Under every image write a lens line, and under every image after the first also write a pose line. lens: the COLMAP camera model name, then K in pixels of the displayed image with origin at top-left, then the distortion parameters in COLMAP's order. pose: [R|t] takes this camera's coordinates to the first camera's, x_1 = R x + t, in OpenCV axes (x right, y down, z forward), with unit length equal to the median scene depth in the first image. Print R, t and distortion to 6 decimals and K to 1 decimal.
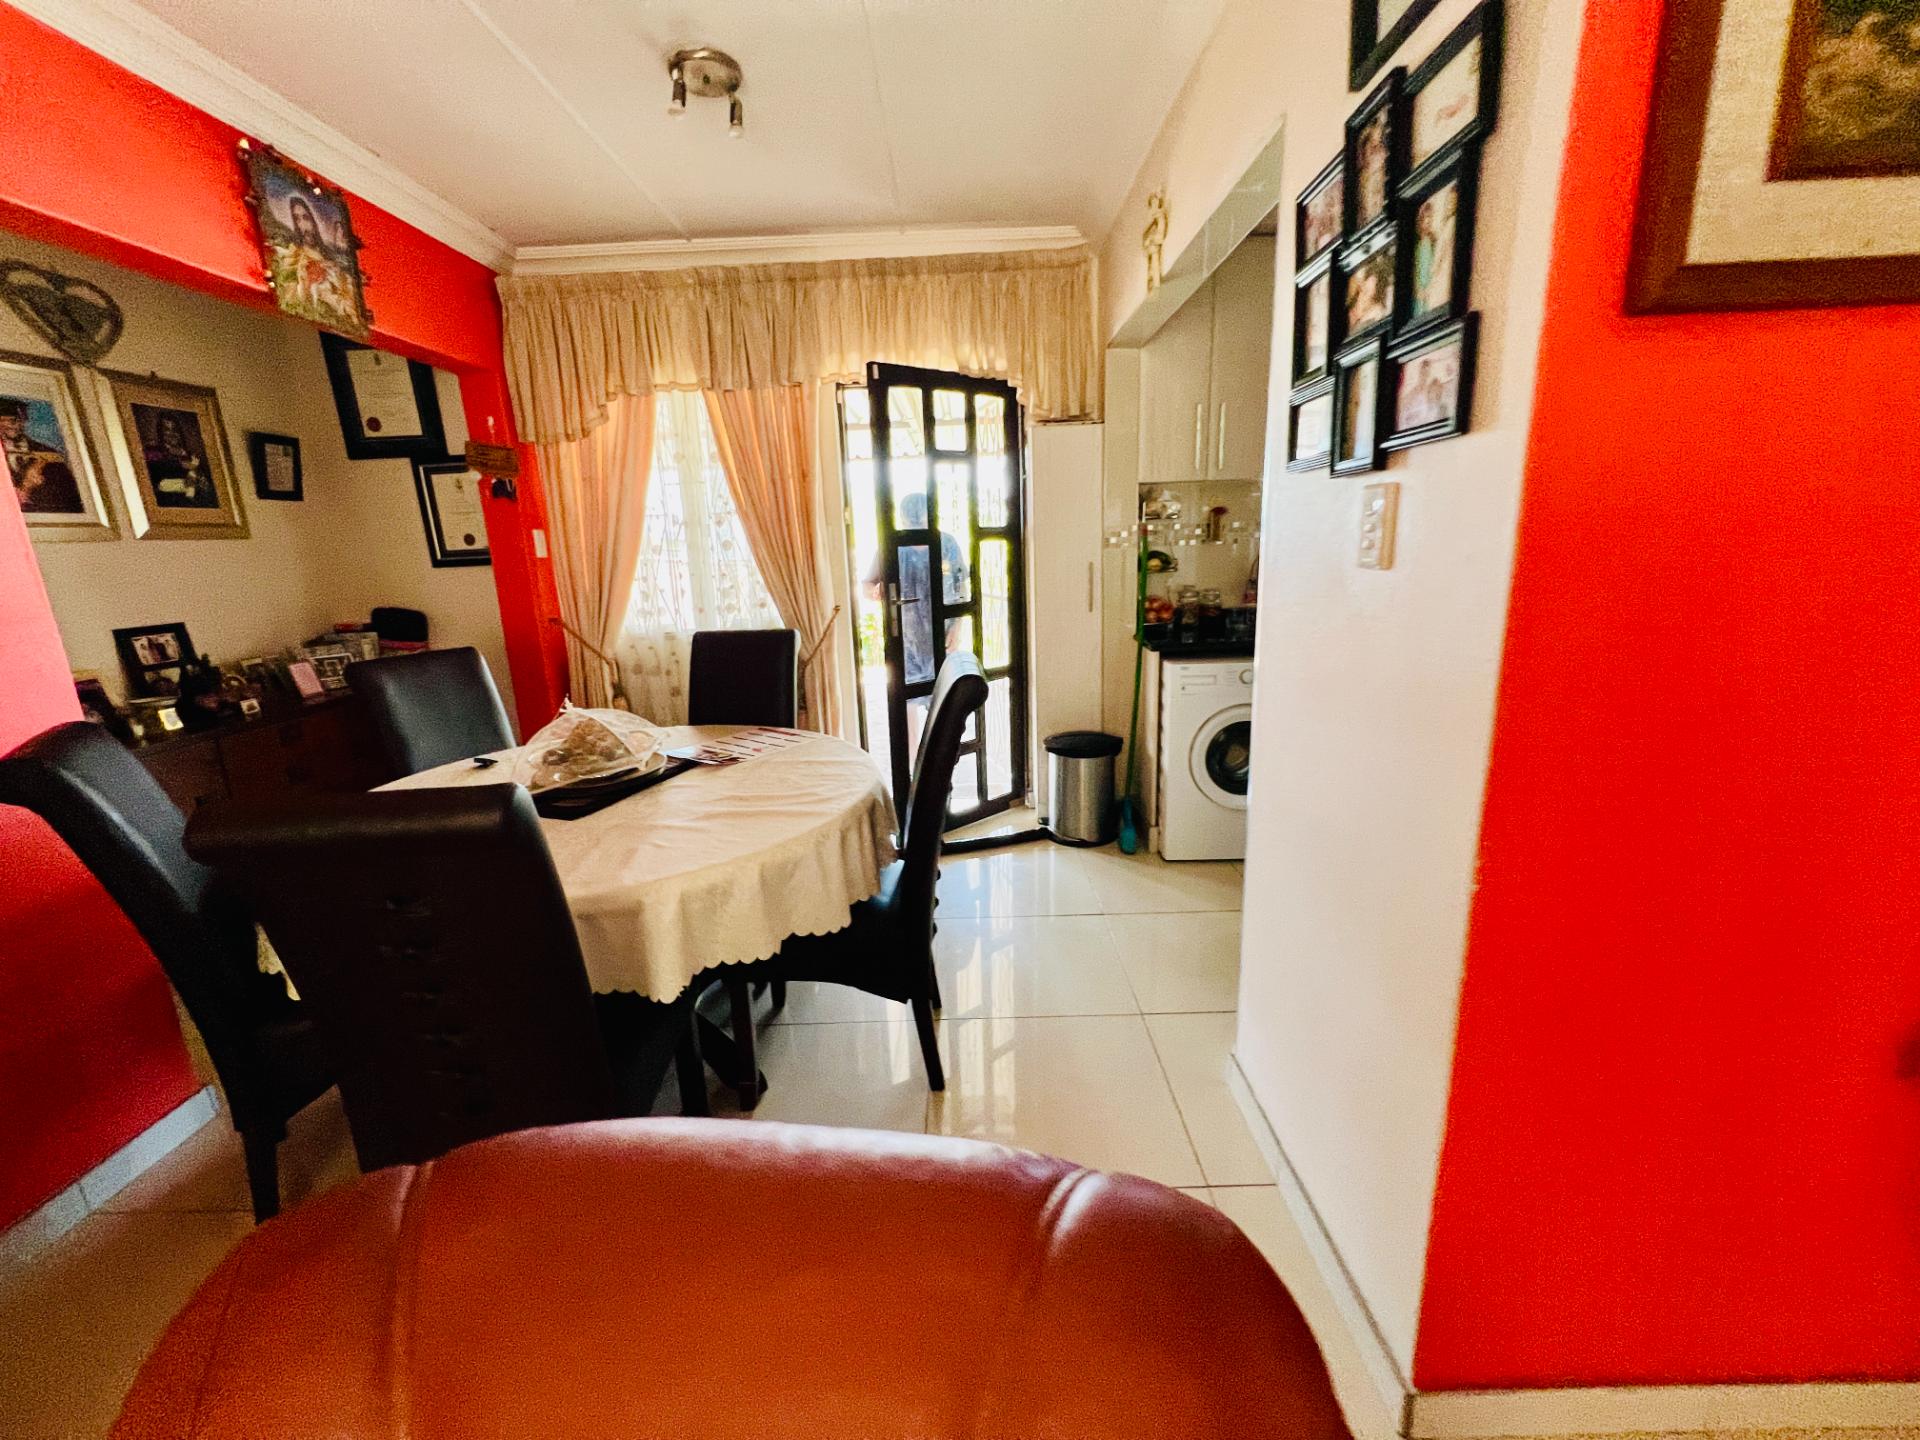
lens RADIAL K [[769.8, 0, 958.4], [0, 769.8, 717.6], [0, 0, 1]] dist [-0.004181, 0.001730]
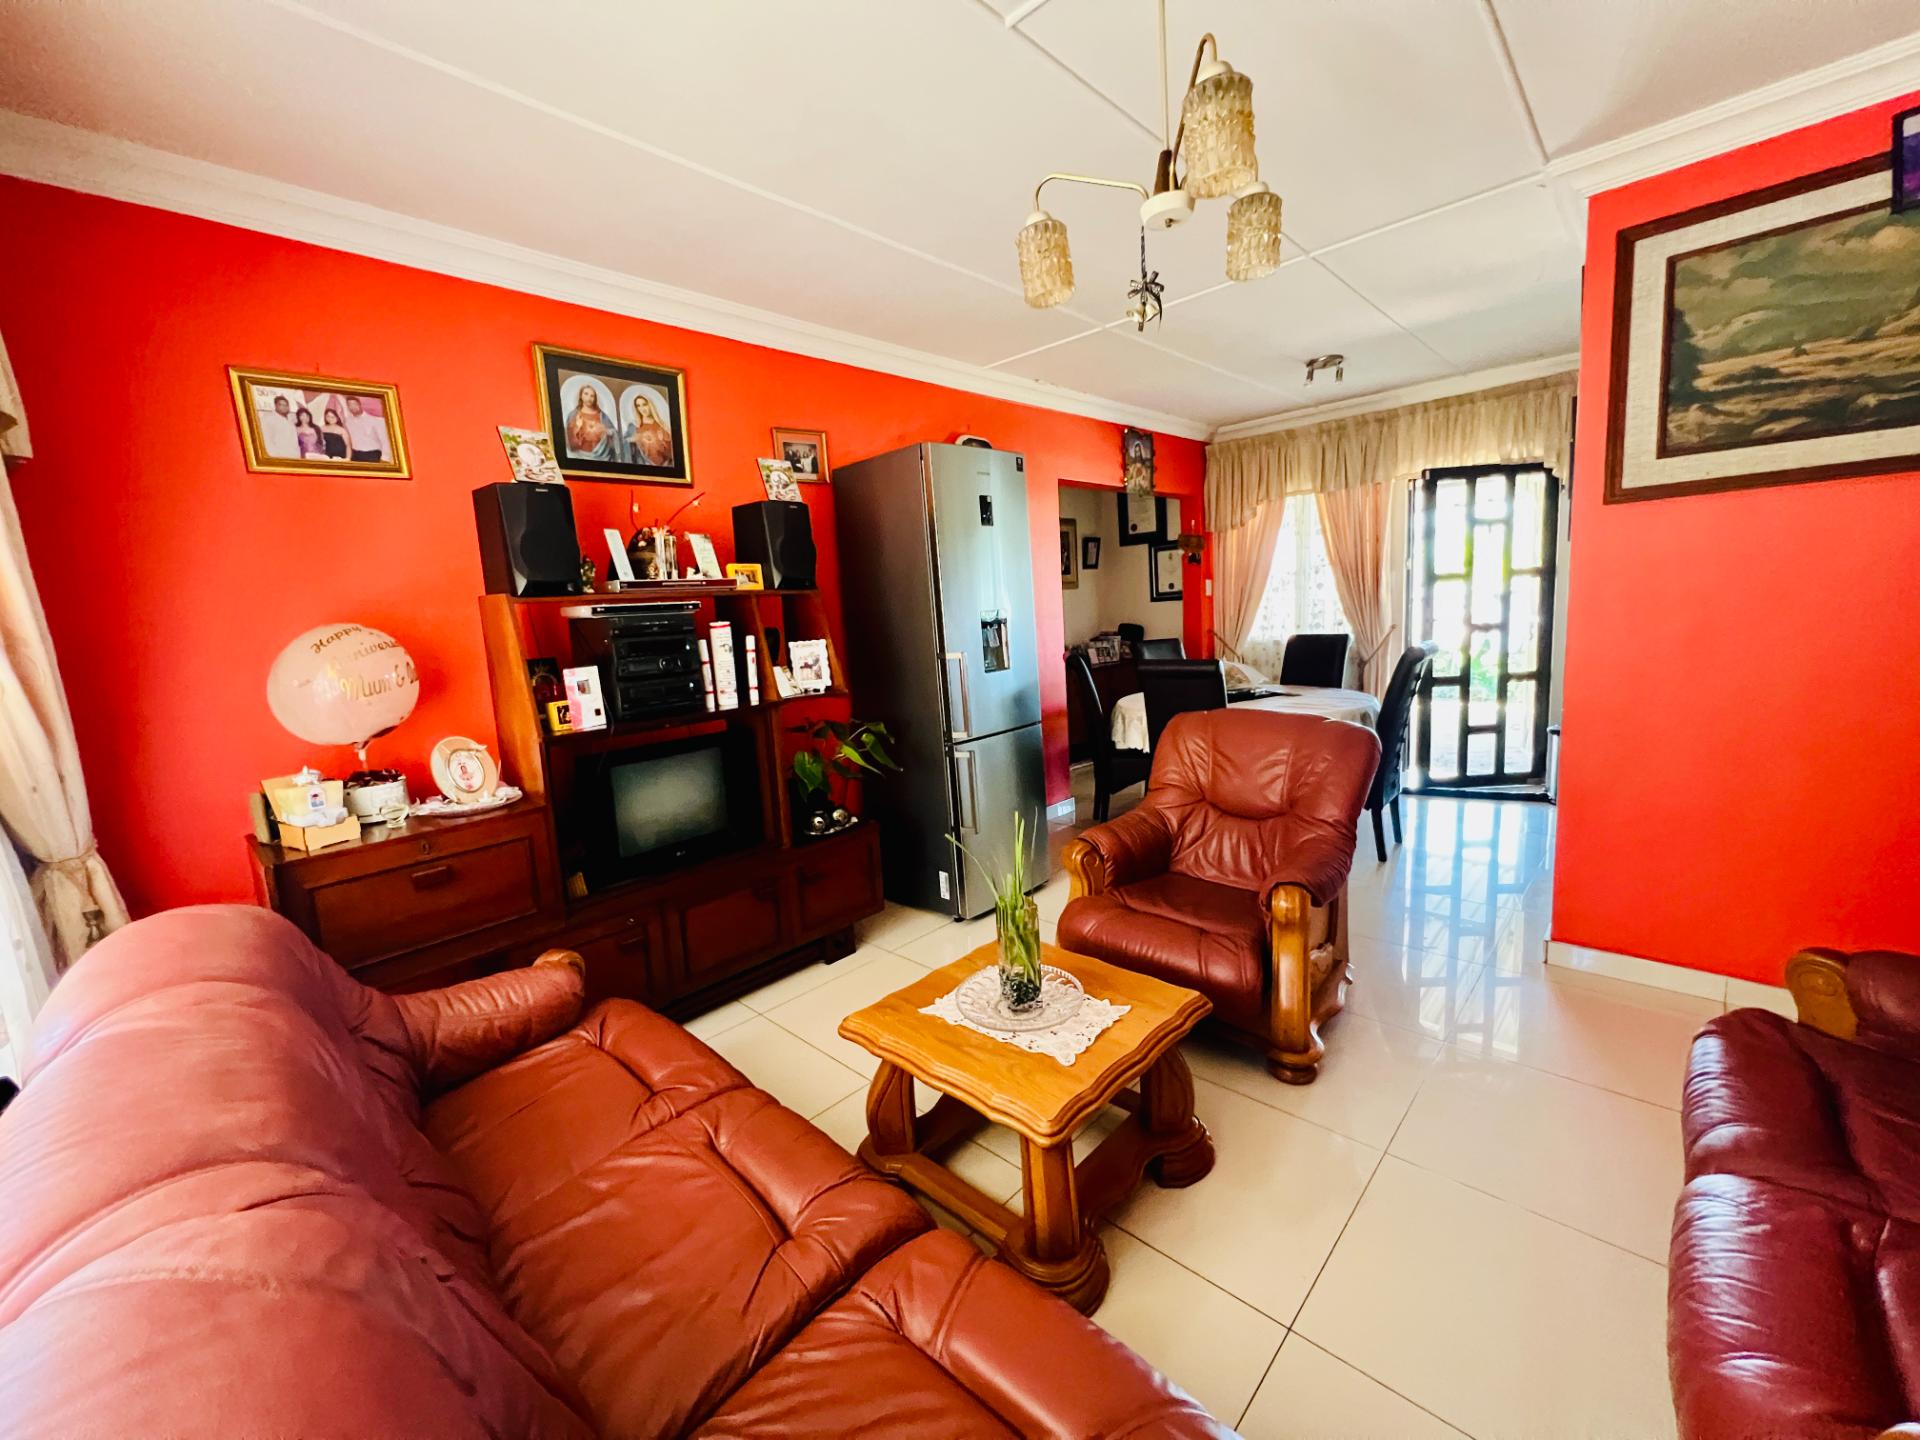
lens RADIAL K [[769.8, 0, 958.4], [0, 769.8, 717.6], [0, 0, 1]] dist [-0.004181, 0.001730]
pose [[0.724809, 0.091770, -0.682810, 0.288030], [-0.125531, 0.992090, 0.000084, 0.150579], [0.677417, 0.085653, 0.730596, -0.693536]]
